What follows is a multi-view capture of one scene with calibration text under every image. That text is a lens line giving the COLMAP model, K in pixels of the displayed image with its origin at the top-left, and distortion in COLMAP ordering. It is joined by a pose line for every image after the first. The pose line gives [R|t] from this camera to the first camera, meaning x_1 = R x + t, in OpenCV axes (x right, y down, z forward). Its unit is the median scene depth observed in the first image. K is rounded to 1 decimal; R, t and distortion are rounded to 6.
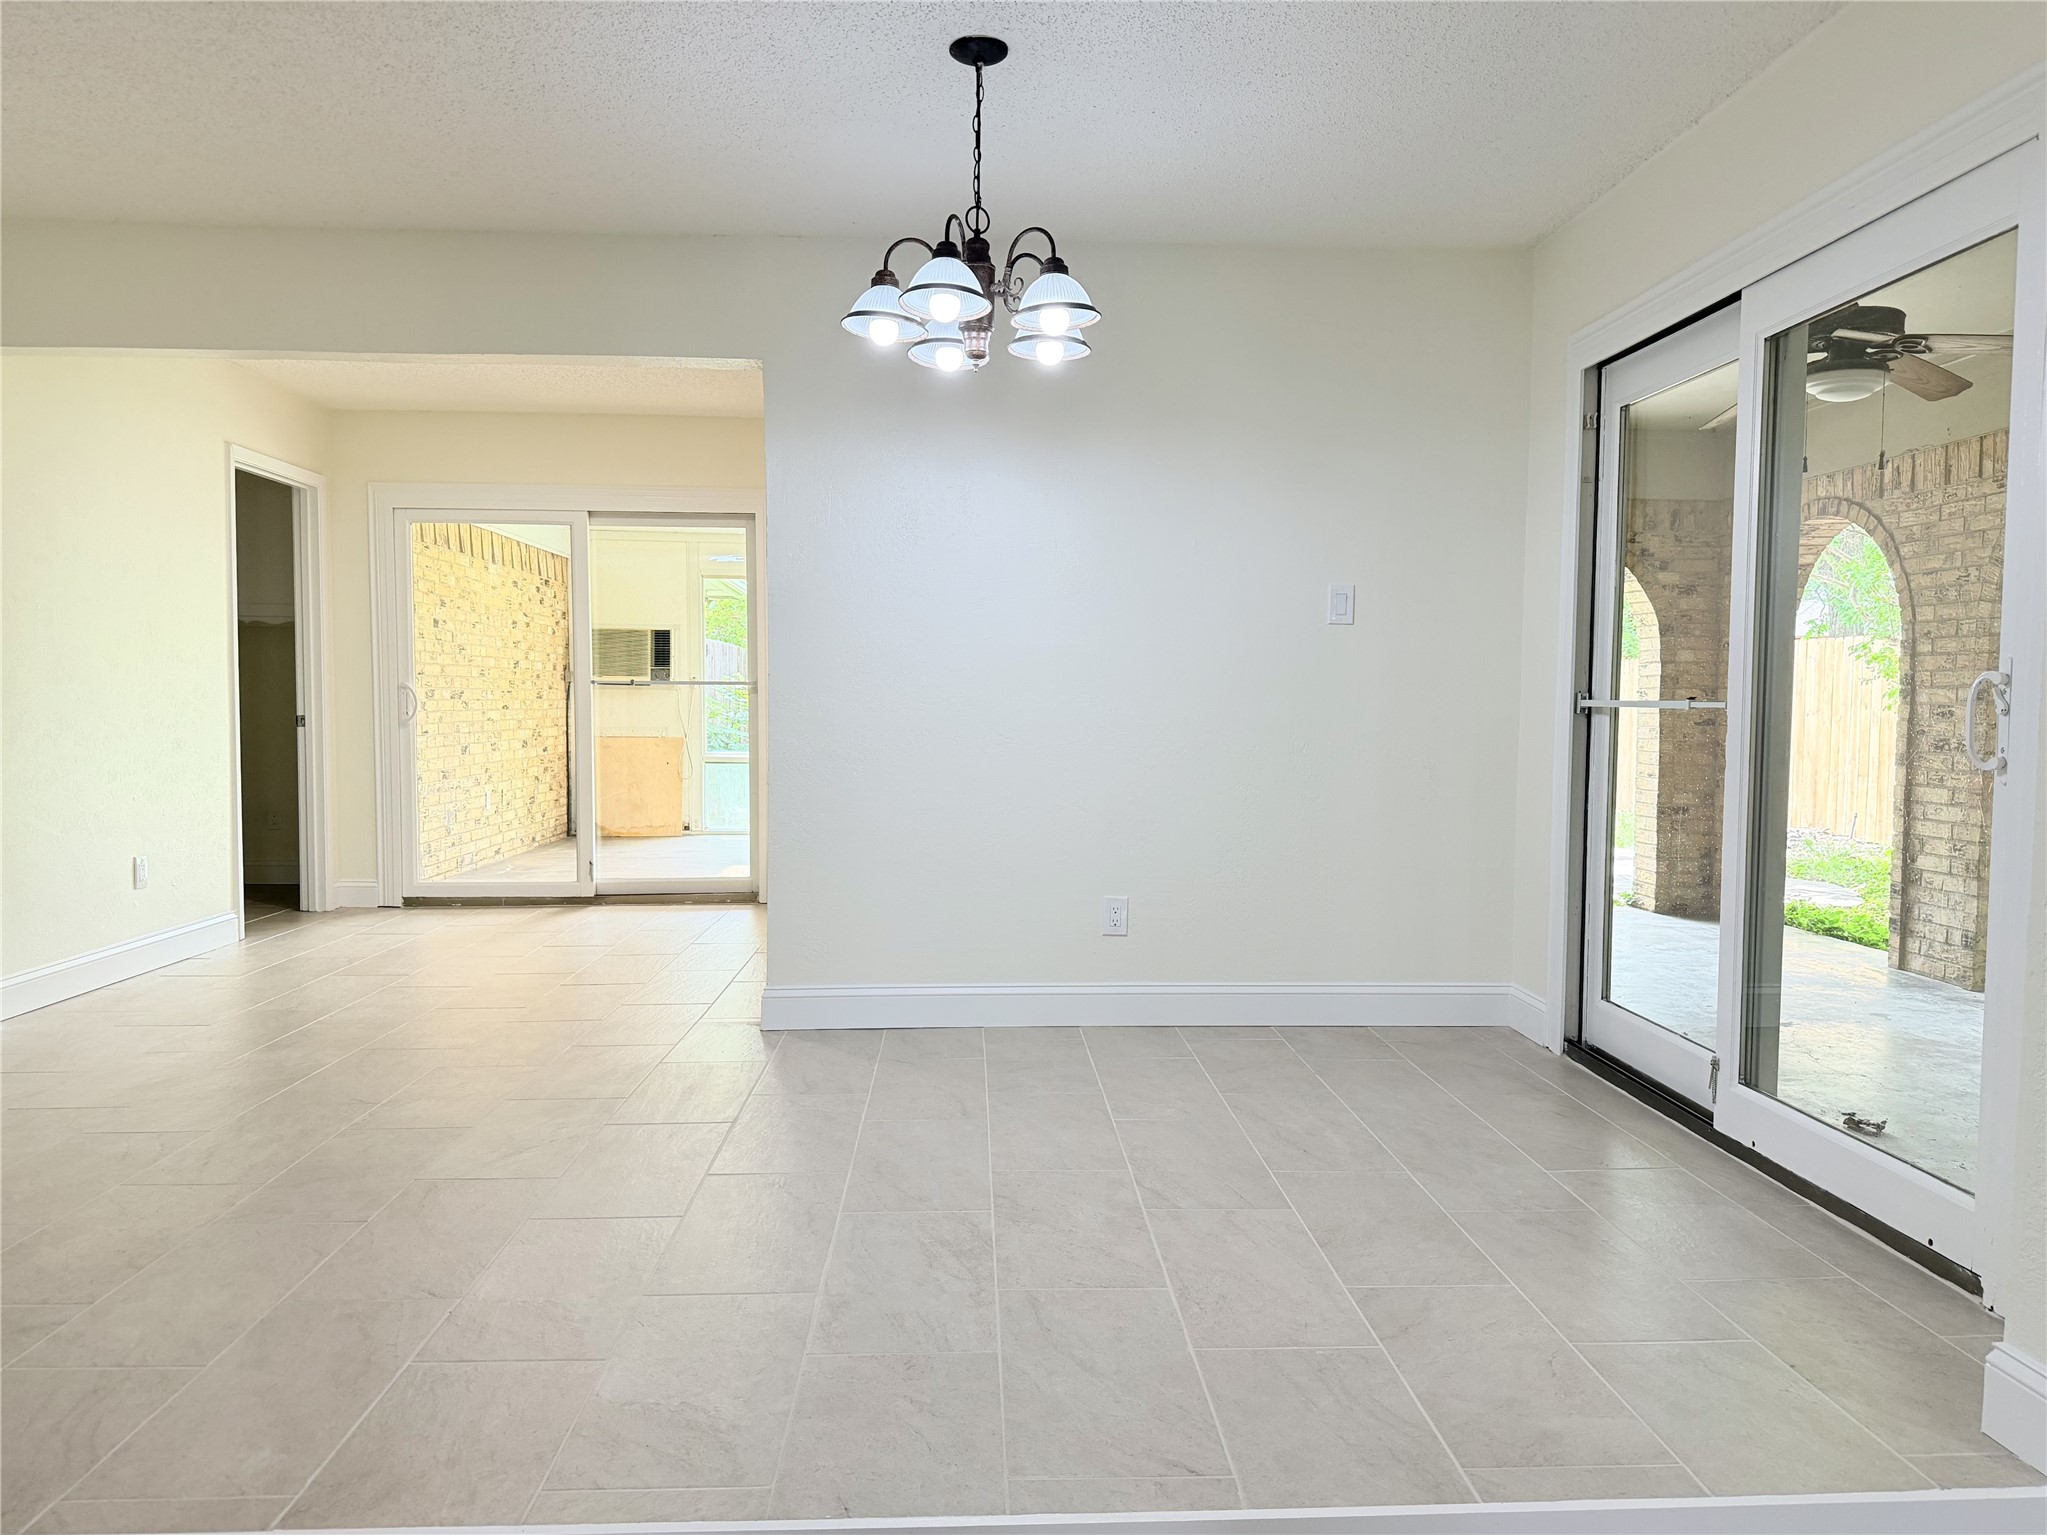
lens RADIAL K [[1456.1, 0, 1024.4], [0, 1456.1, 783.5], [0, 0, 1]] dist [-0.003191, -0.003520]
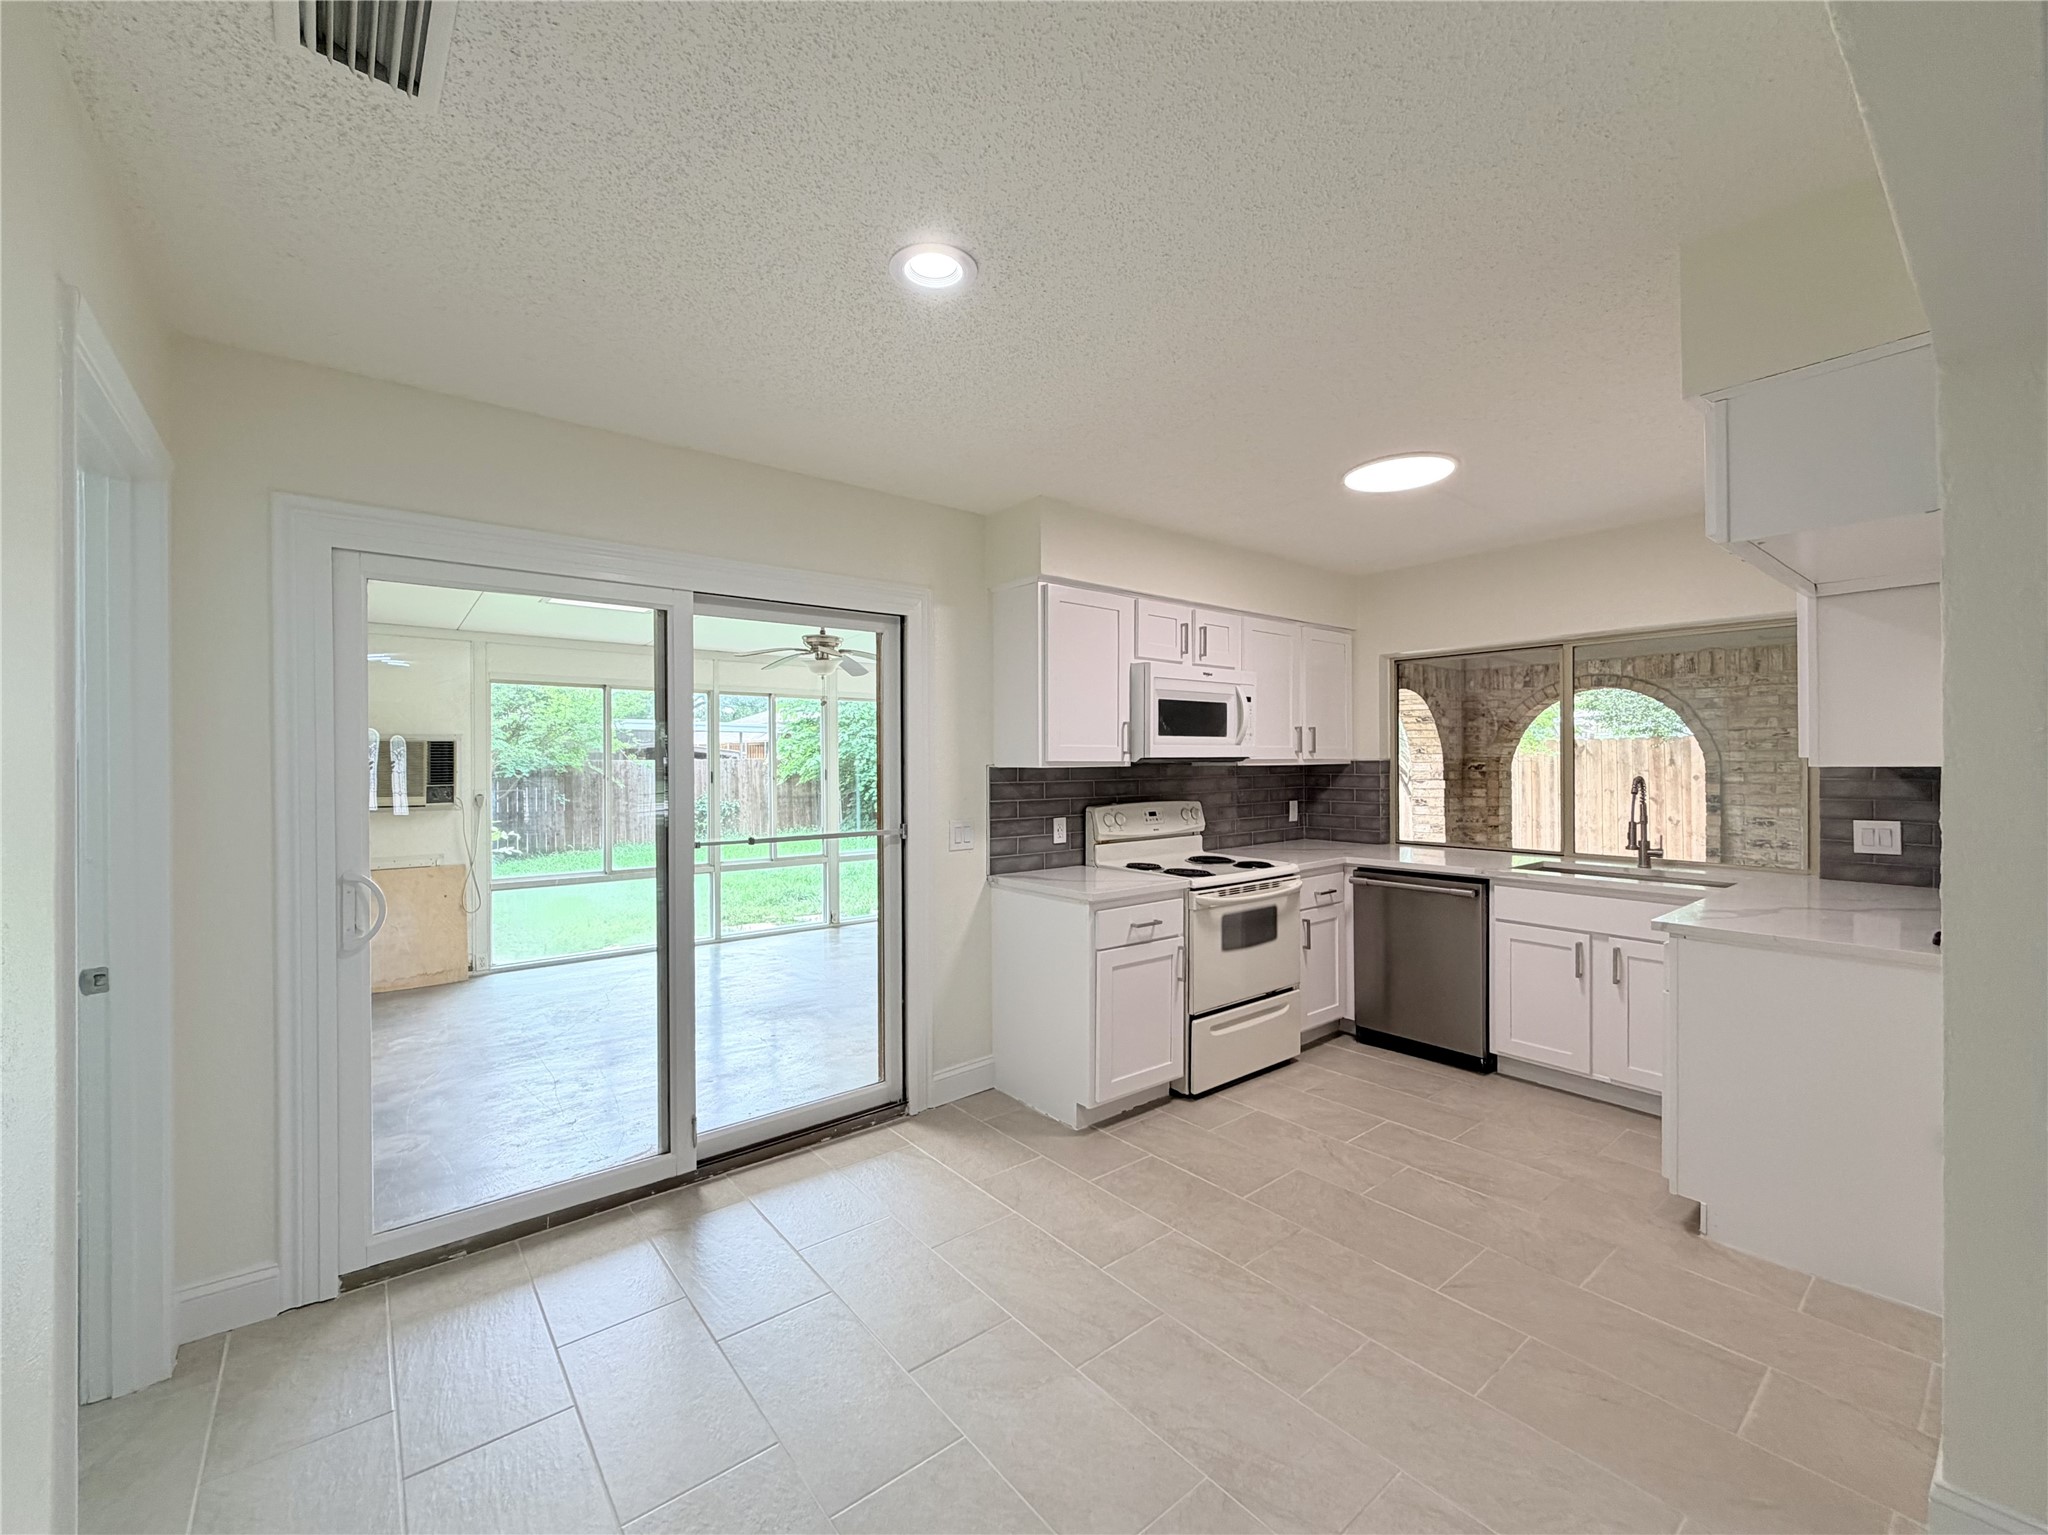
lens RADIAL K [[850.3, 0, 1020.9], [0, 850.3, 762.5], [0, 0, 1]] dist [-0.001376, -0.000060]
pose [[0.804100, -0.008111, 0.594439, -0.412978], [0.044115, 0.997964, -0.046057, -0.084027], [-0.592855, 0.063258, 0.802821, 0.598521]]
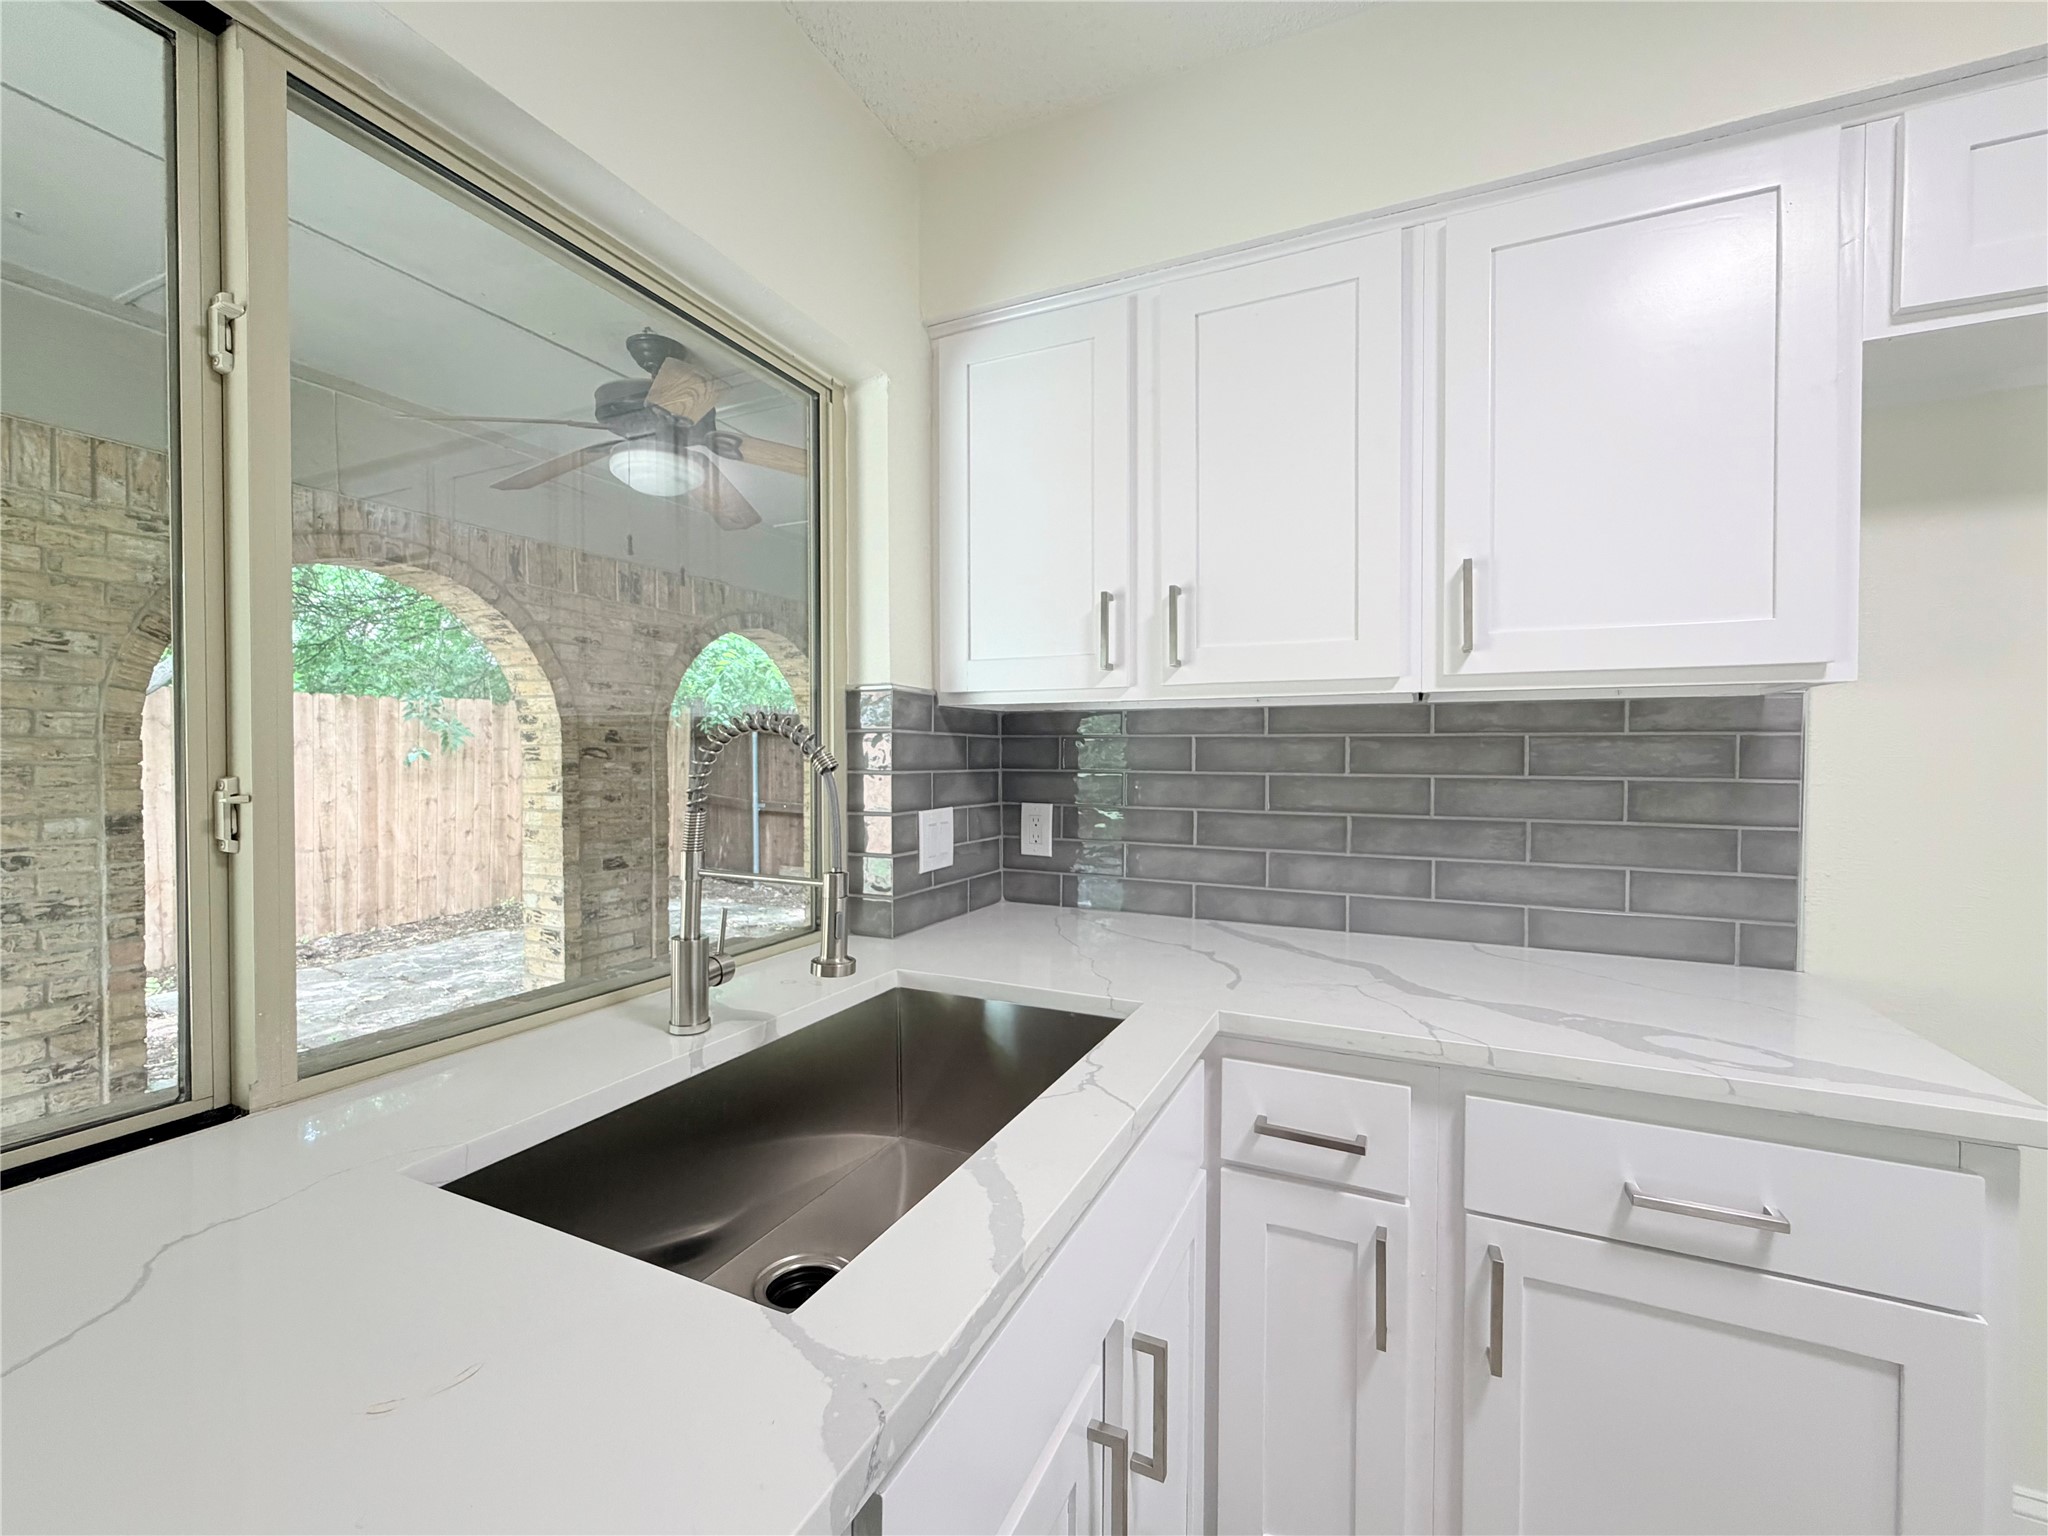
lens RADIAL K [[850.3, 0, 1020.9], [0, 850.3, 763.0], [0, 0, 1]] dist [-0.001376, -0.000060]
pose [[-0.886318, -0.009721, 0.462975, 0.079973], [0.023360, 0.997568, 0.065665, -0.082395], [-0.462487, 0.069015, -0.883936, 0.893400]]
